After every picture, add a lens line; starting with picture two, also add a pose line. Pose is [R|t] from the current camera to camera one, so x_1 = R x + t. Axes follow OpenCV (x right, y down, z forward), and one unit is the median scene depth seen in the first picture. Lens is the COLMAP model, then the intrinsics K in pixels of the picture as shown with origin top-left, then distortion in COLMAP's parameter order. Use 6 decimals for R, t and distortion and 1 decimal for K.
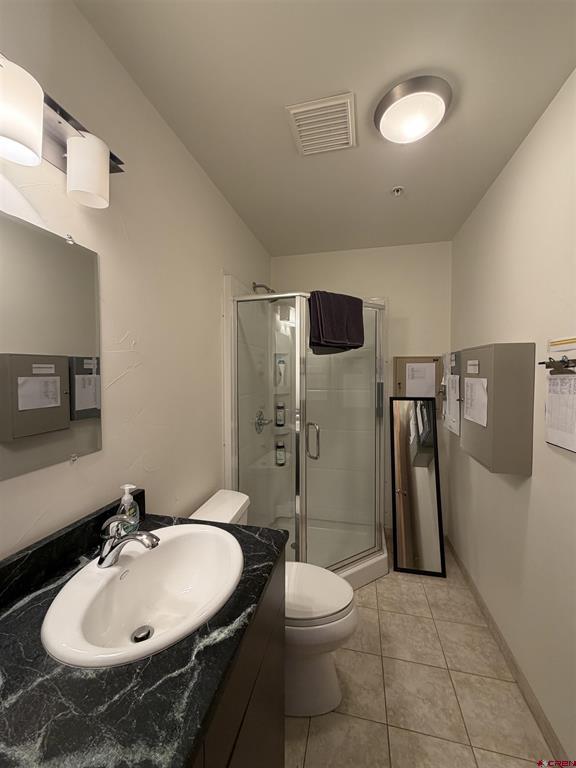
lens RADIAL K [[305.5, 0, 288.5], [0, 305.5, 381.0], [0, 0, 1]] dist [-0.000789, 0.000440]
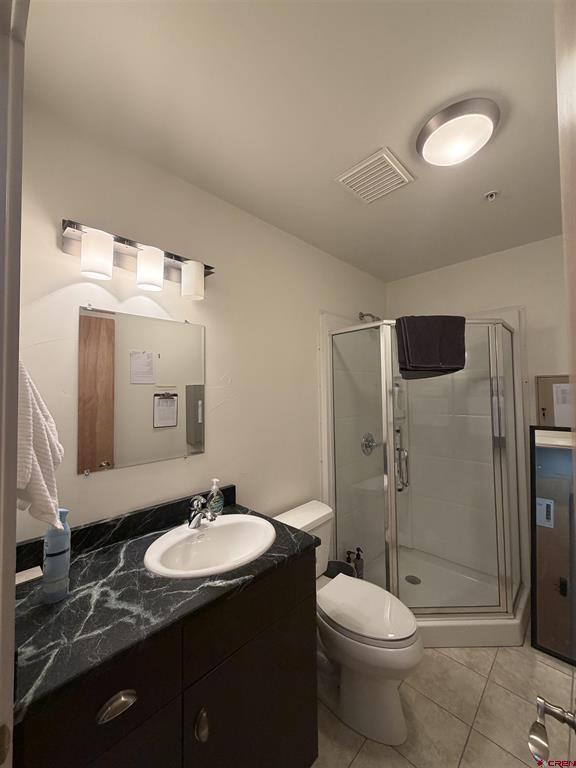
lens RADIAL K [[305.5, 0, 288.5], [0, 305.5, 381.0], [0, 0, 1]] dist [-0.000789, 0.000440]
pose [[0.853561, -0.029032, -0.520184, 0.330573], [-0.002144, 0.998242, -0.059231, -0.025866], [0.520989, 0.051672, 0.851998, -0.056264]]
